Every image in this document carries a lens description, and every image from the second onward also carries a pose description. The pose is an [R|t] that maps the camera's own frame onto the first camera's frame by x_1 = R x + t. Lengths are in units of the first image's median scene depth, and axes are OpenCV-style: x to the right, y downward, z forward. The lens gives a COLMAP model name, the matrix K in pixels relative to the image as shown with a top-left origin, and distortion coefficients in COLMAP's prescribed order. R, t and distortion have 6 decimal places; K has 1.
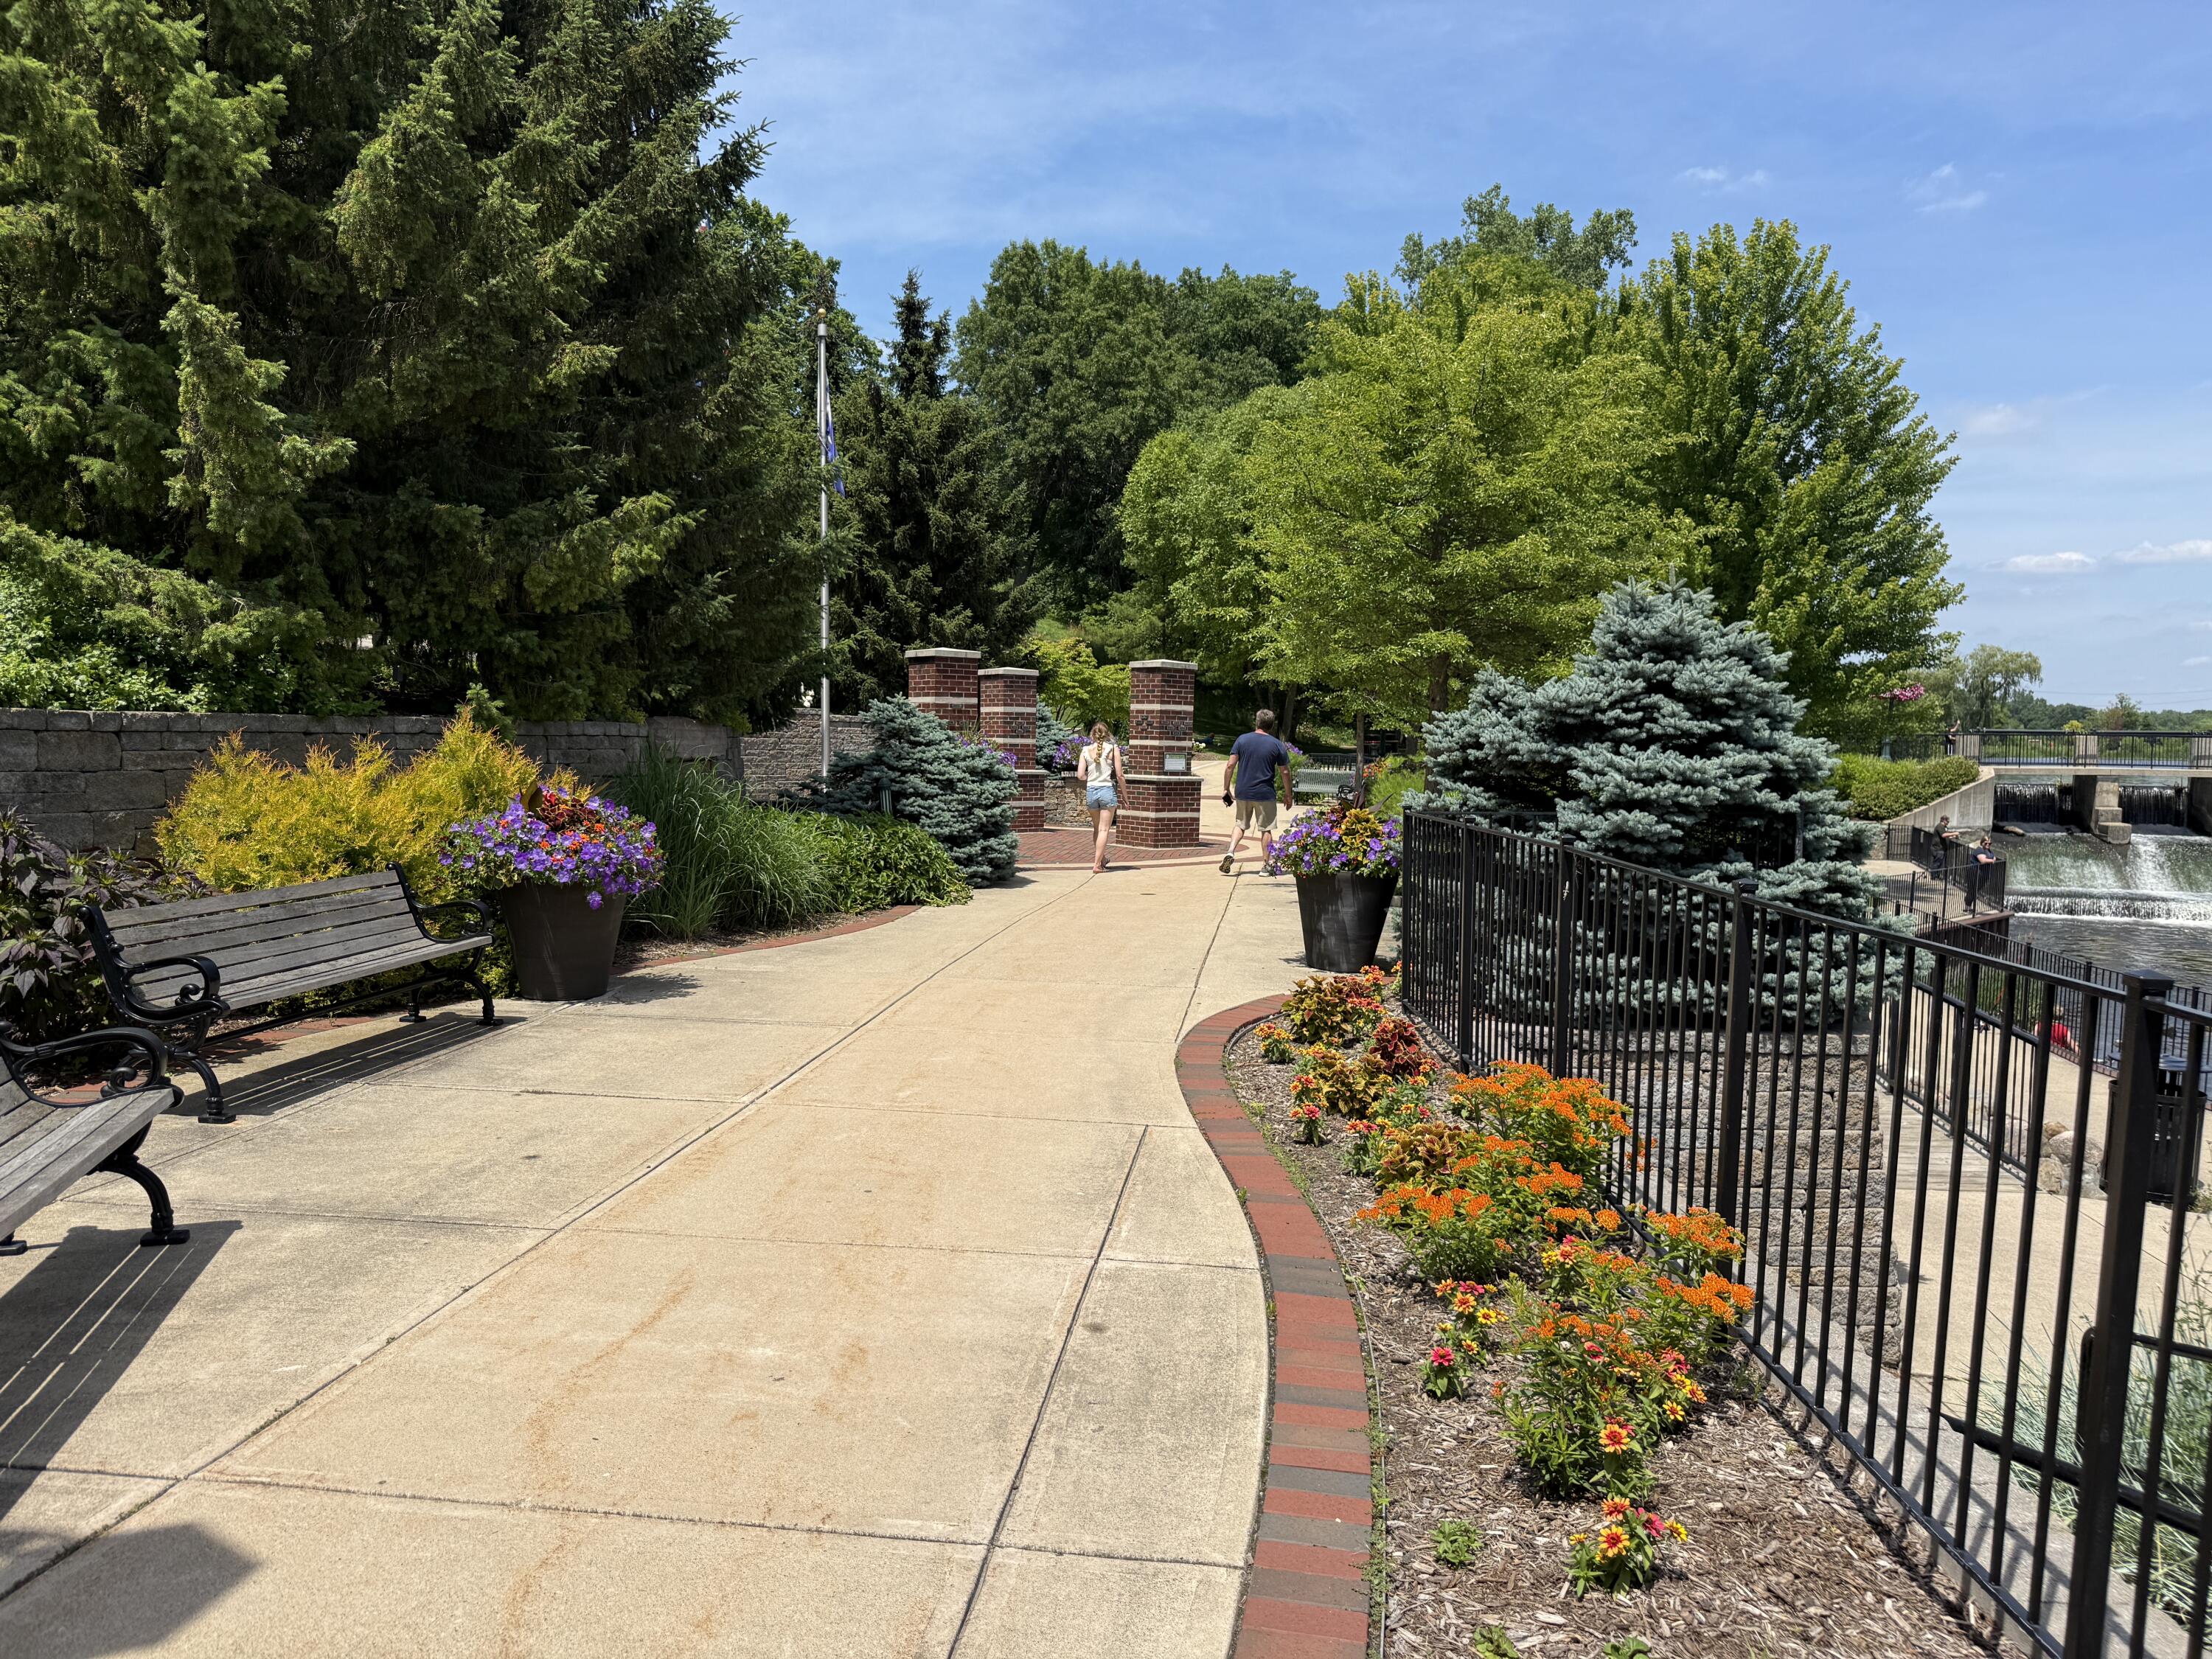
lens RADIAL K [[1556.0, 0, 1111.3], [0, 1556.0, 845.9], [0, 0, 1]] dist [0.056034, -0.052860]
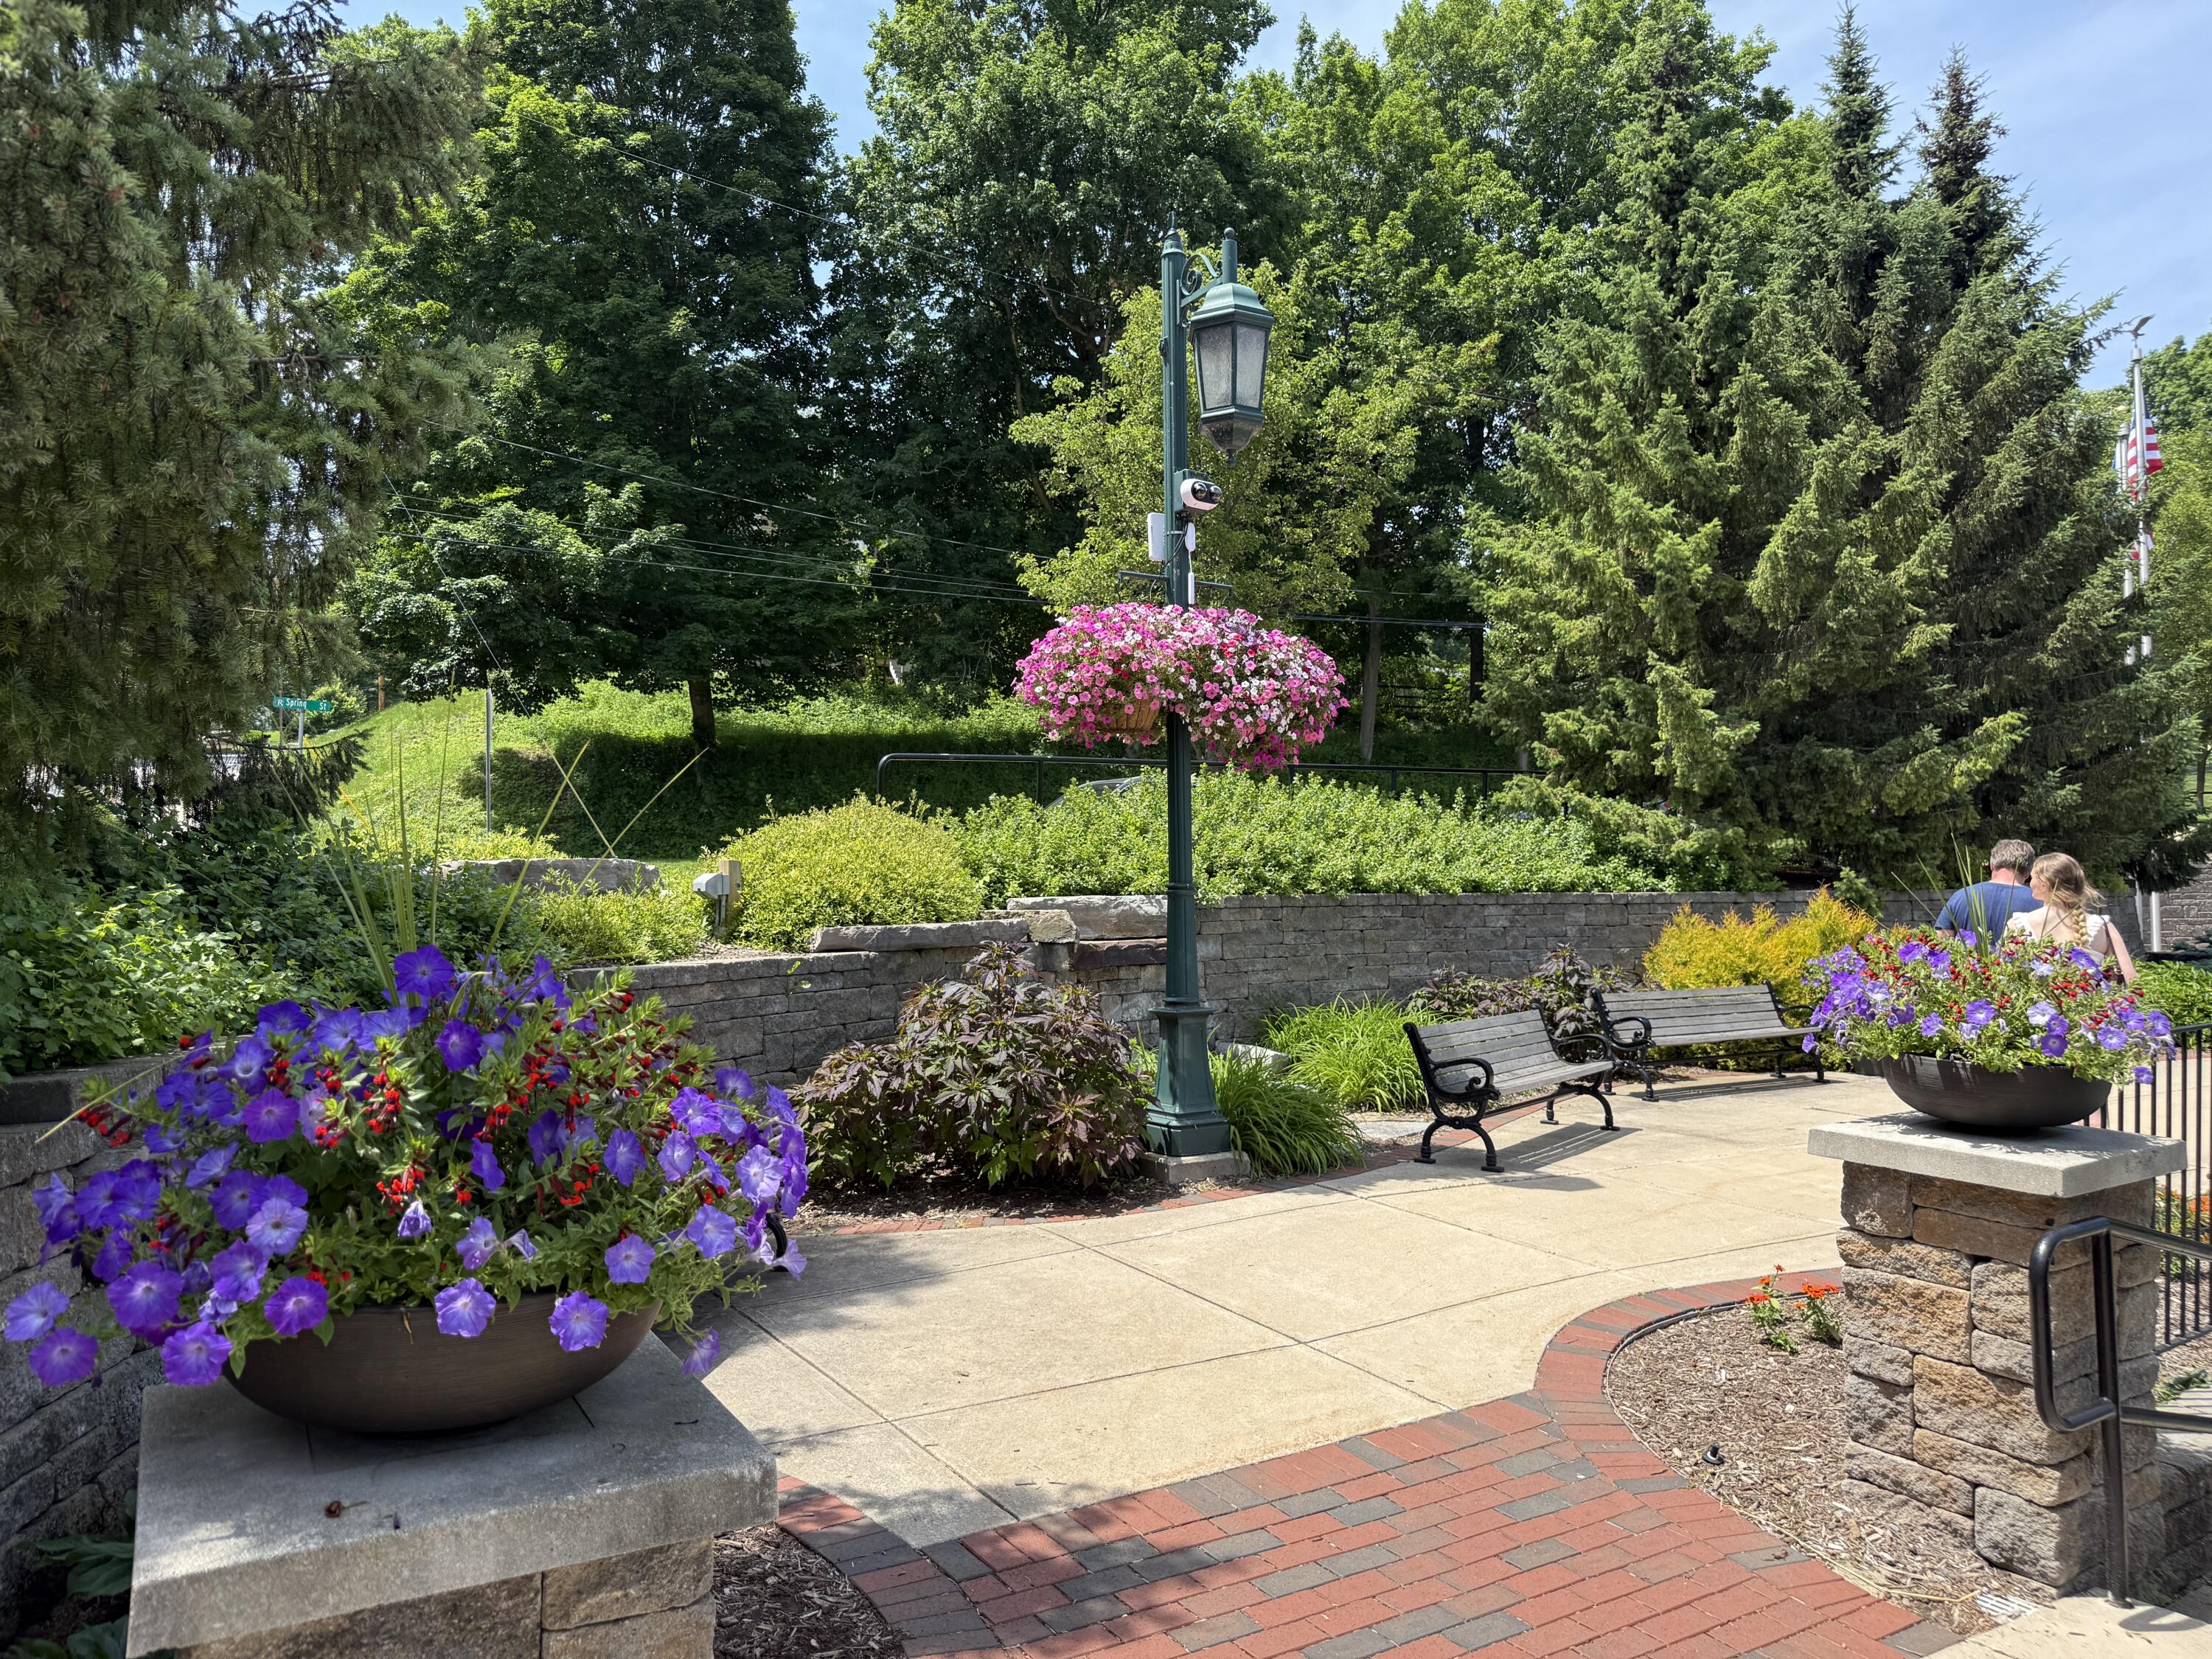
lens RADIAL K [[1532.5, 0, 1095.2], [0, 1532.5, 826.2], [0, 0, 1]] dist [0.163420, -0.256448]
pose [[0.590544, -0.055669, -0.805083, 0.424515], [-0.037597, 0.994637, -0.096355, 0.031403], [0.806129, 0.087171, 0.585284, -0.508124]]
